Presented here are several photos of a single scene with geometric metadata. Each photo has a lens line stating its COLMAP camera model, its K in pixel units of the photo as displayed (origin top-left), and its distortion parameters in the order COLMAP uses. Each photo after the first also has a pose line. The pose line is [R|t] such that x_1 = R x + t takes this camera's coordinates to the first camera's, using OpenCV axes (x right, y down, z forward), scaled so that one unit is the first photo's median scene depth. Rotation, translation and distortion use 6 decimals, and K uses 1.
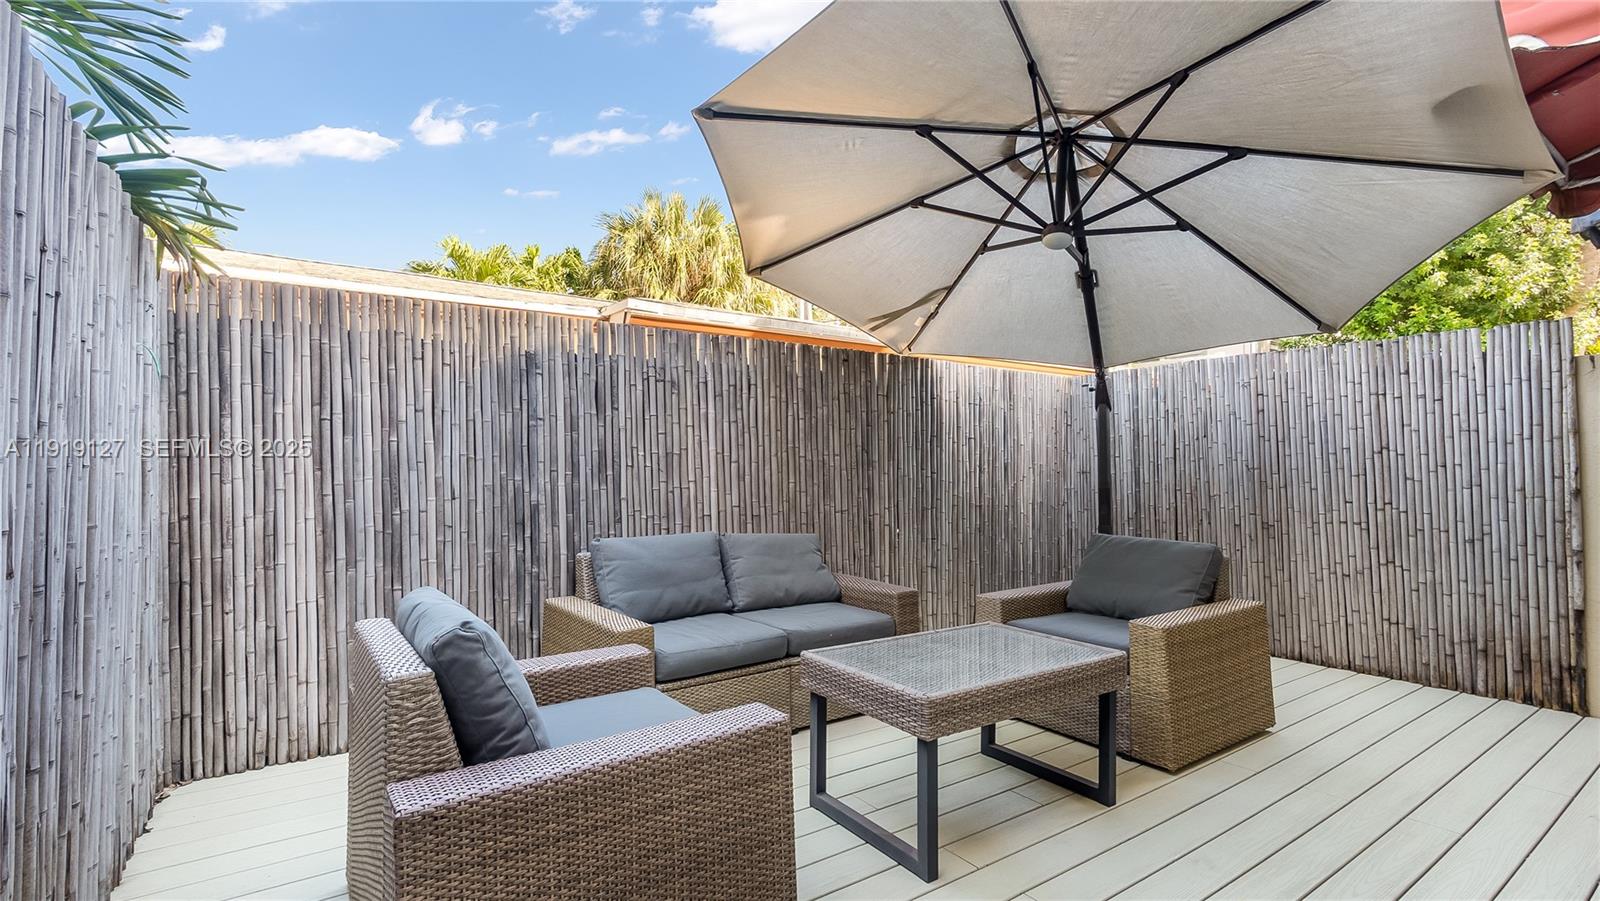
lens RADIAL K [[718.8, 0, 799.4], [0, 718.8, 444.1], [0, 0, 1]] dist [-0.004003, -0.000110]
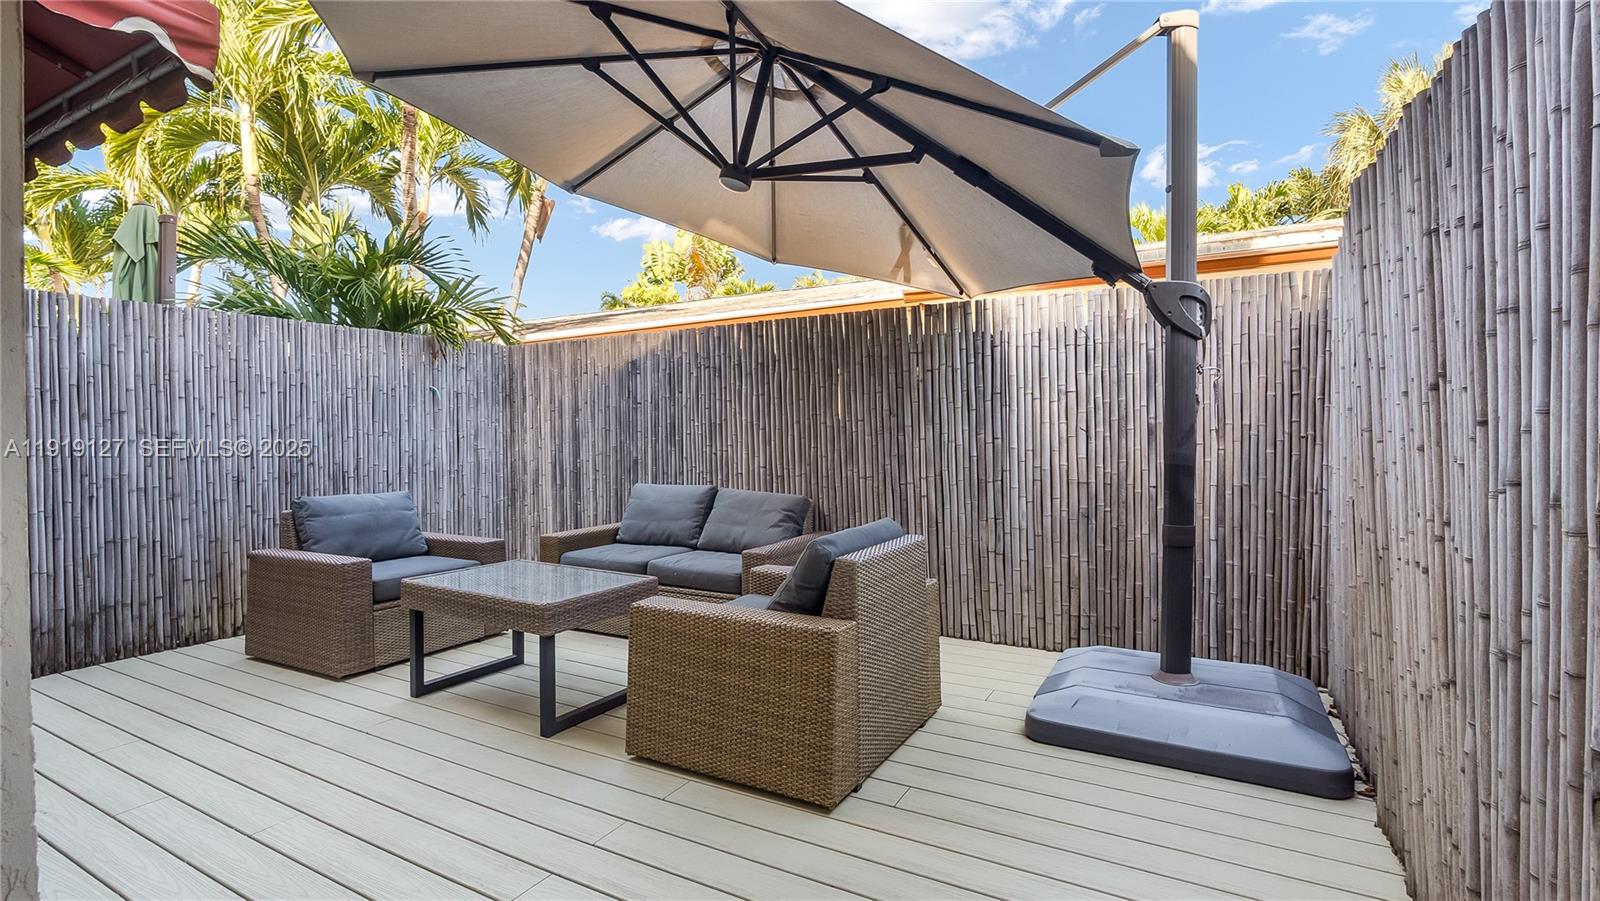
lens RADIAL K [[708.1, 0, 800.0], [0, 708.1, 450.5], [0, 0, 1]] dist [0.000764, 0.000021]
pose [[0.467807, 0.011073, -0.883761, 0.945835], [0.032749, 0.999018, 0.029852, 0.026855], [0.883224, -0.042907, 0.466985, 0.511138]]
